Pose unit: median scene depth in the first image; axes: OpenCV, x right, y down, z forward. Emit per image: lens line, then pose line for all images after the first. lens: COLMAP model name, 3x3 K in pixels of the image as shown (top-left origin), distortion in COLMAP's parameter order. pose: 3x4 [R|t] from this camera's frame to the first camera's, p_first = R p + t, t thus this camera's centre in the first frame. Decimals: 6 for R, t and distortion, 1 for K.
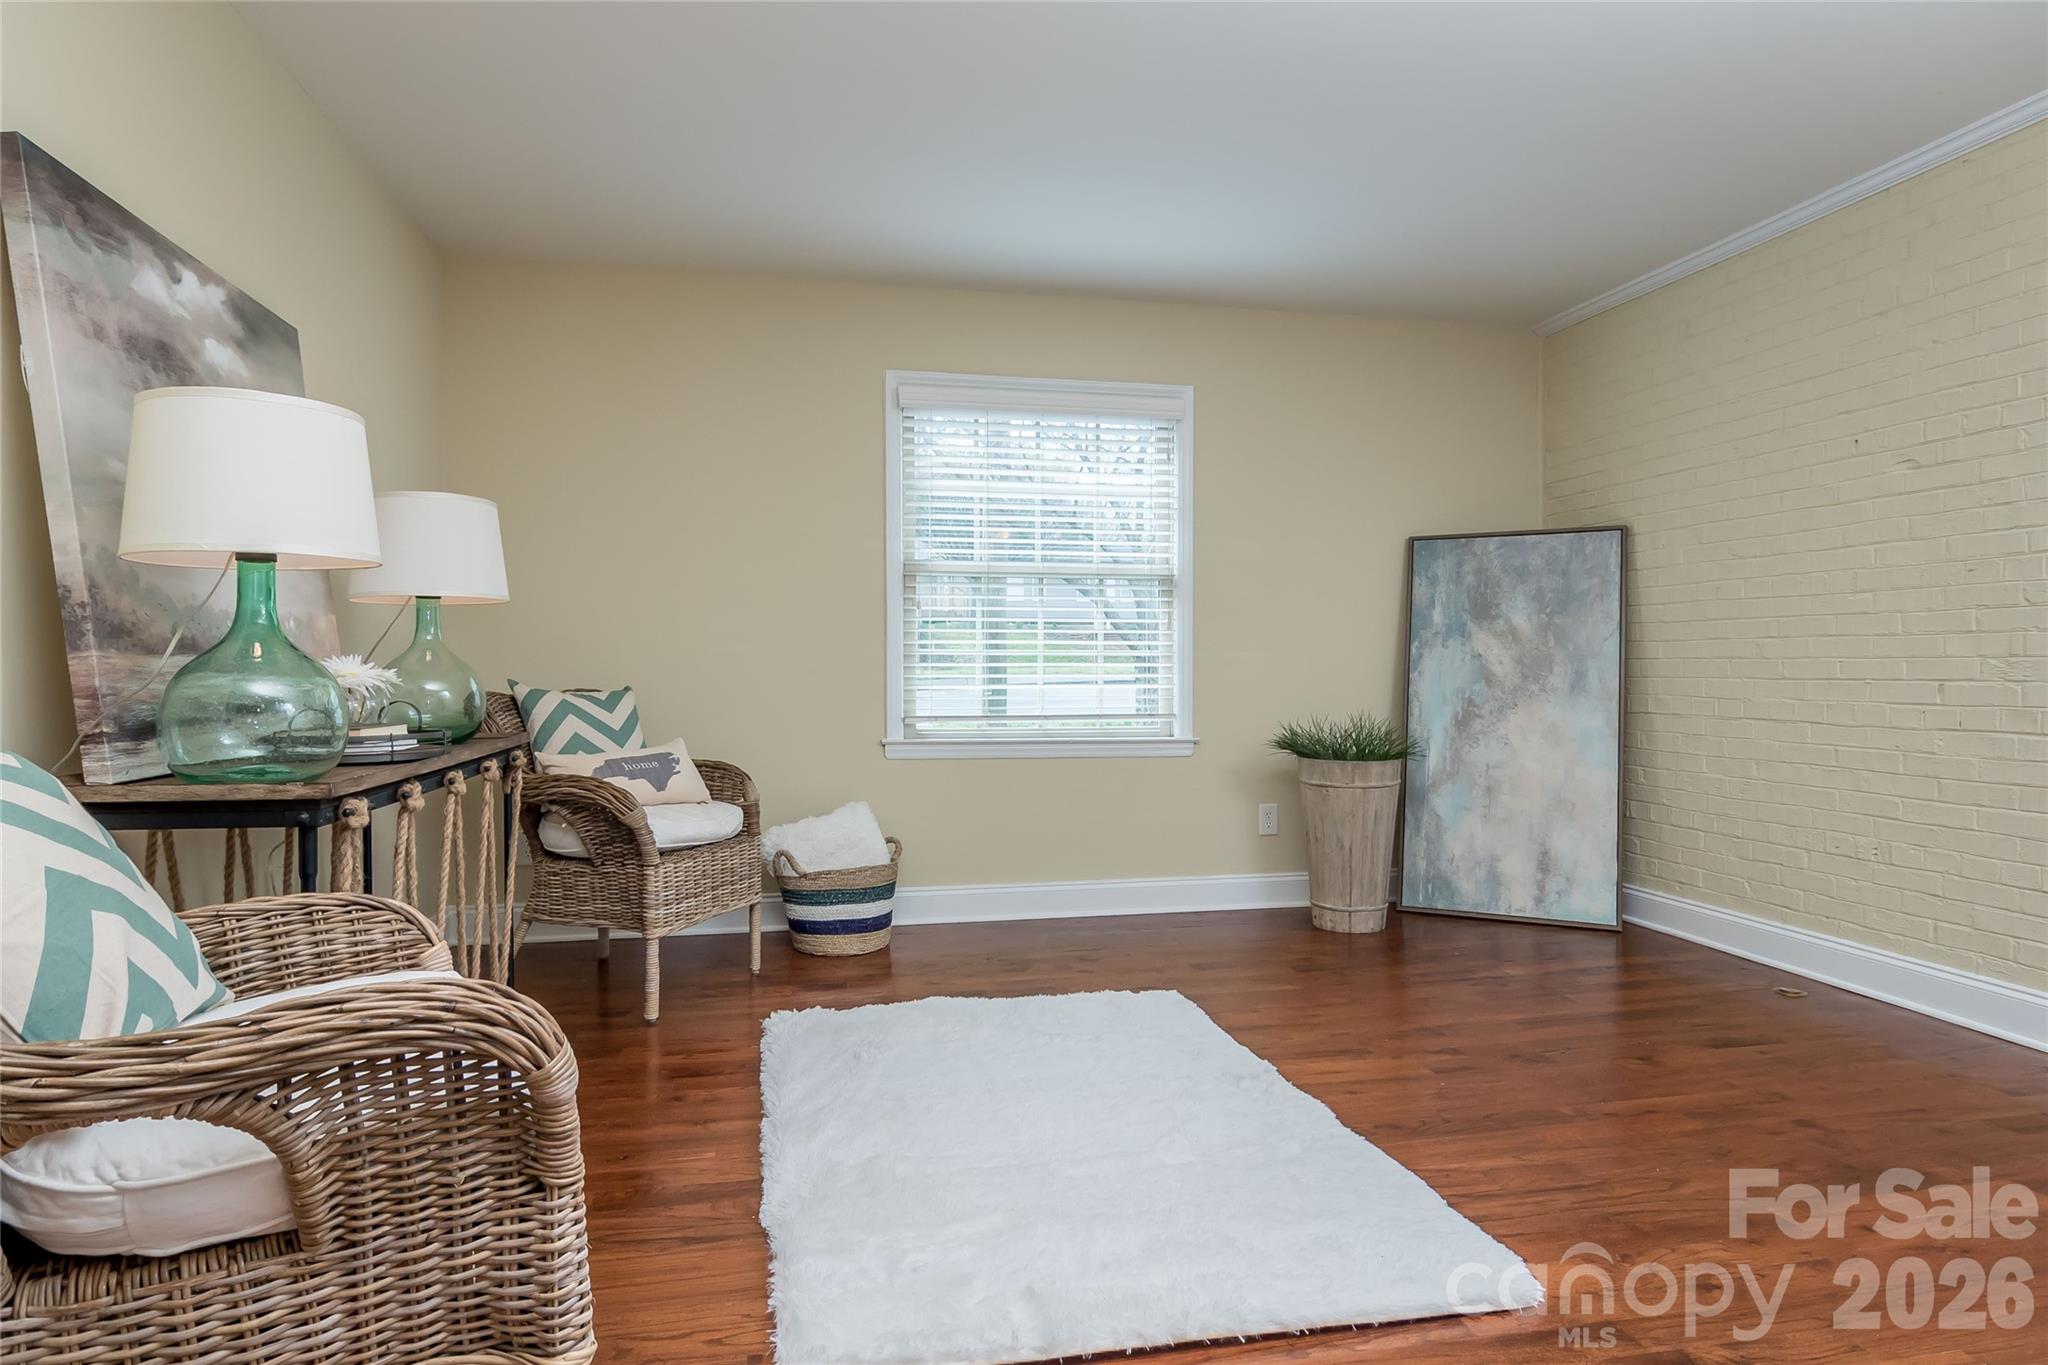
lens RADIAL K [[1113.3, 0, 1016.8], [0, 1113.3, 677.1], [0, 0, 1]] dist [-0.002307, -0.001252]
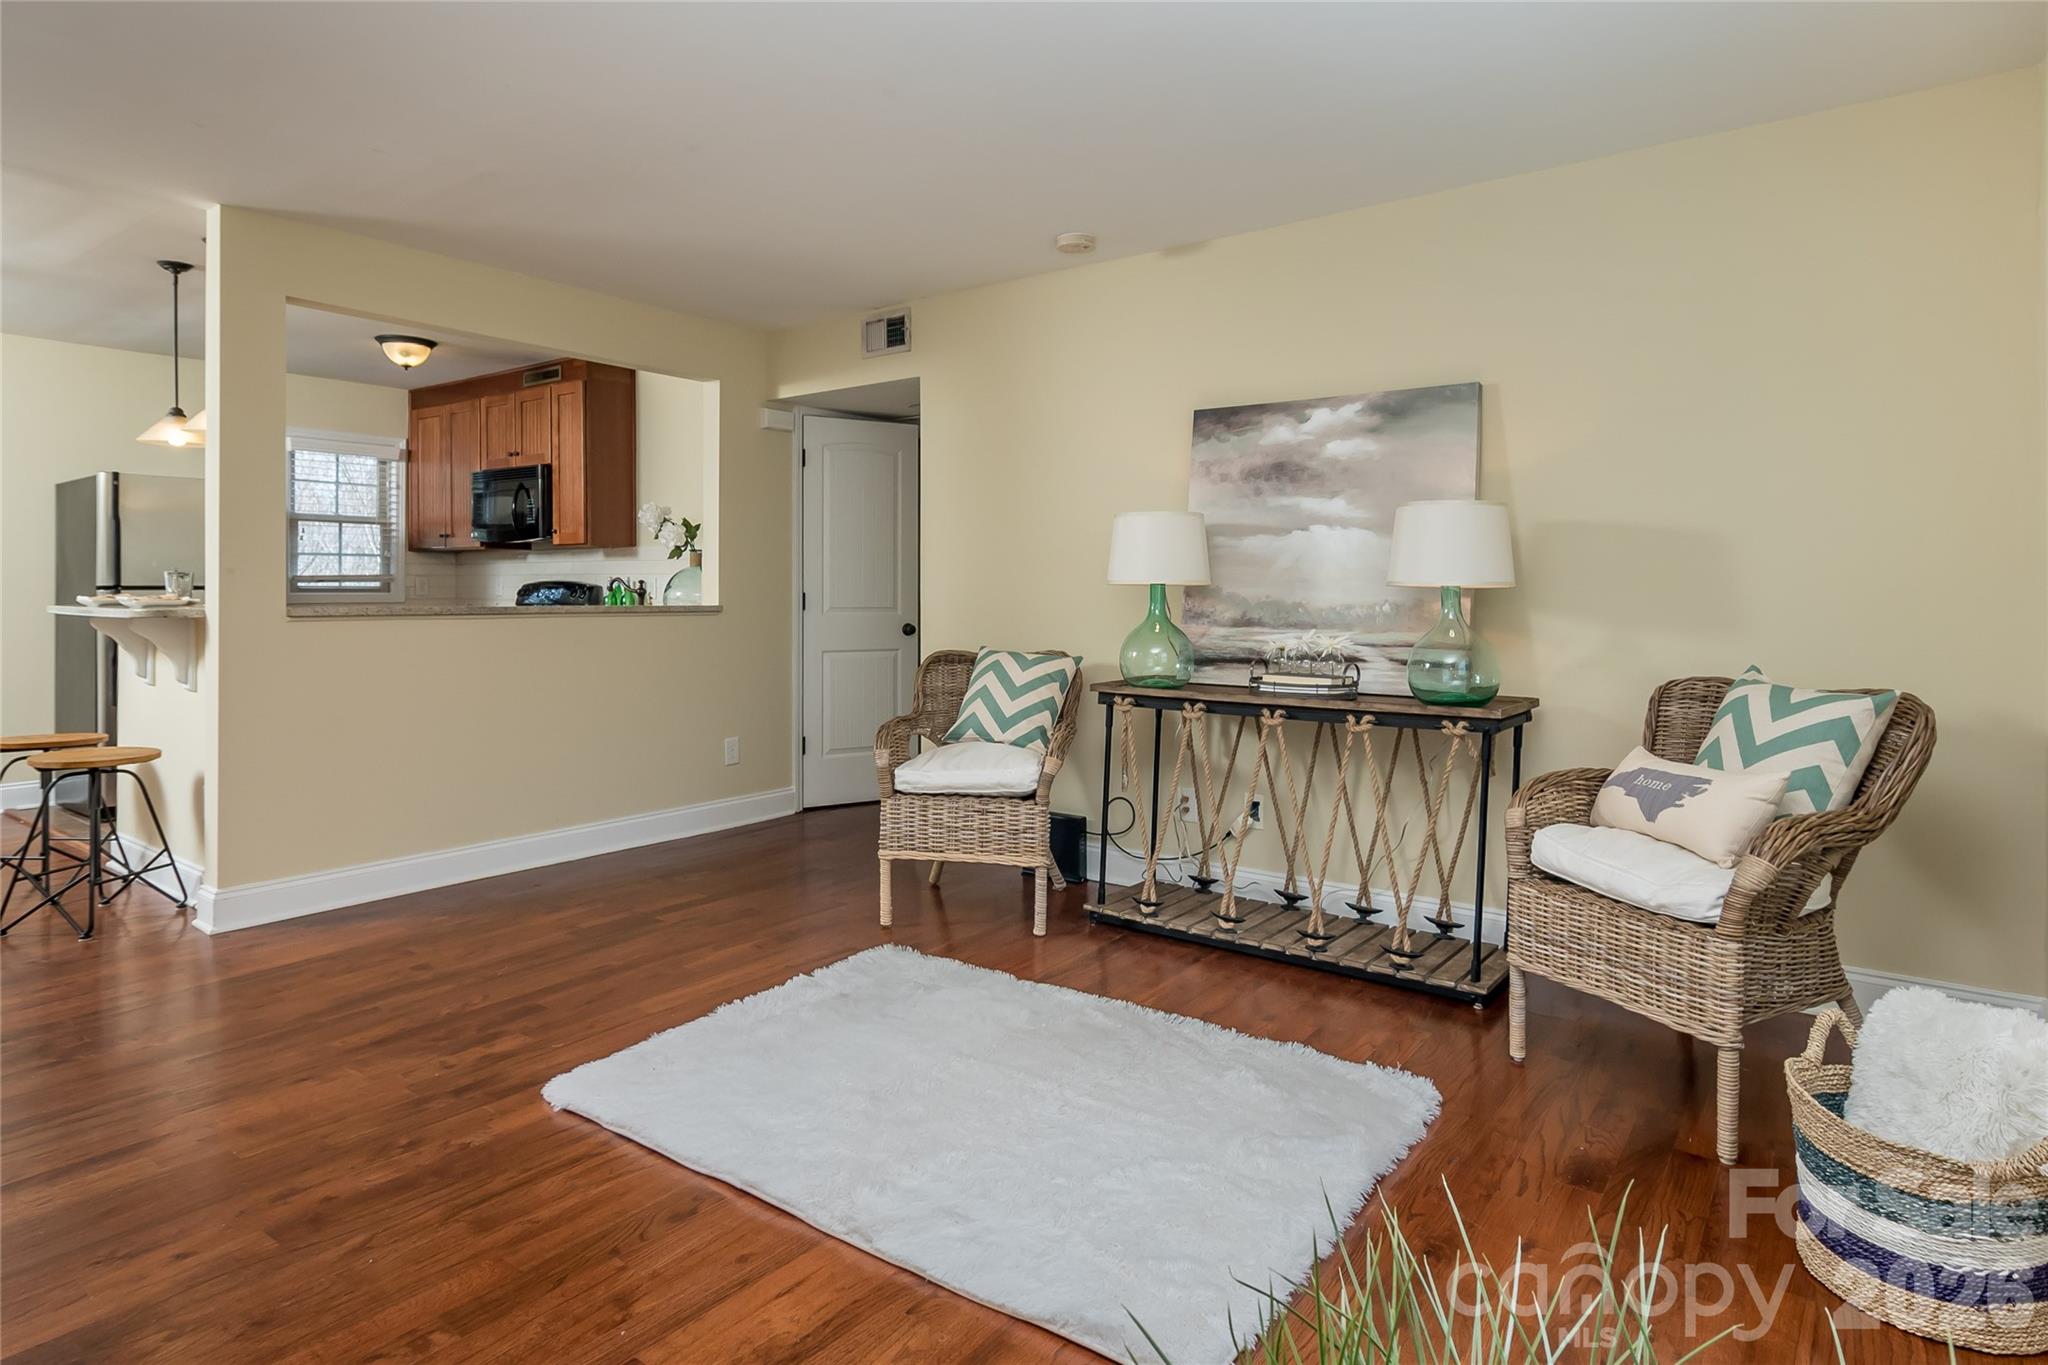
lens RADIAL K [[1146.9, 0, 1039.6], [0, 1146.9, 613.1], [0, 0, 1]] dist [0.001257, 0.000406]
pose [[-0.742378, 0.013803, -0.669839, 0.390633], [-0.007994, 0.999534, 0.029456, -0.044989], [0.669933, 0.027222, -0.741922, 0.999554]]
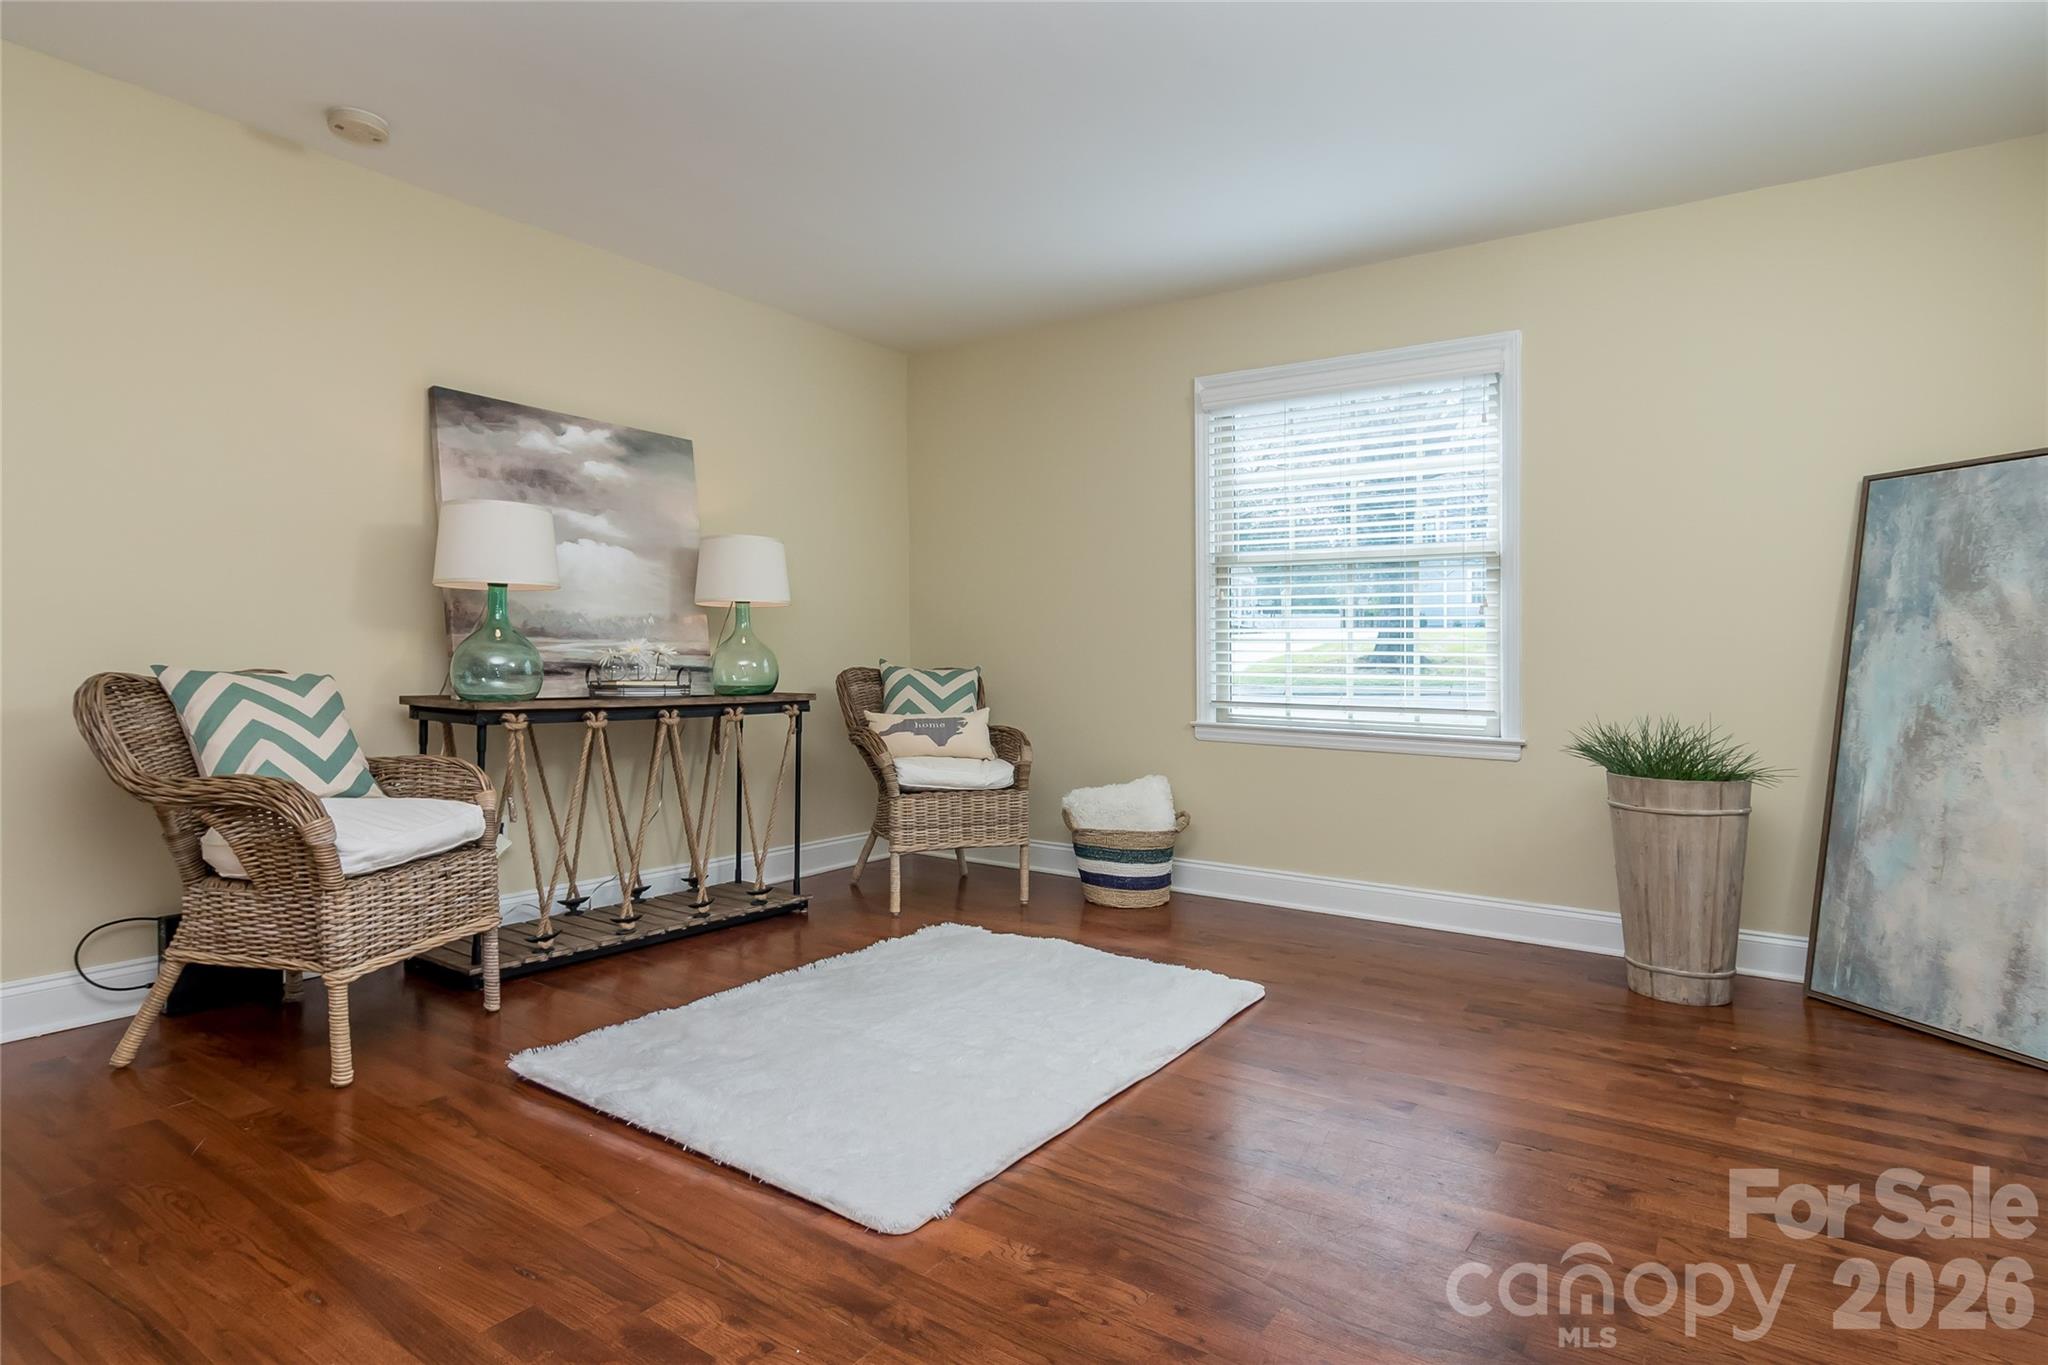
lens RADIAL K [[1094.1, 0, 1024.0], [0, 1094.1, 682.5], [0, 0, 1]] dist [-0.001234, 0.000704]
pose [[0.692705, 0.025626, -0.720765, 0.515724], [-0.019837, 0.999667, 0.016477, 0.004268], [0.720948, 0.002884, 0.692983, 0.142265]]
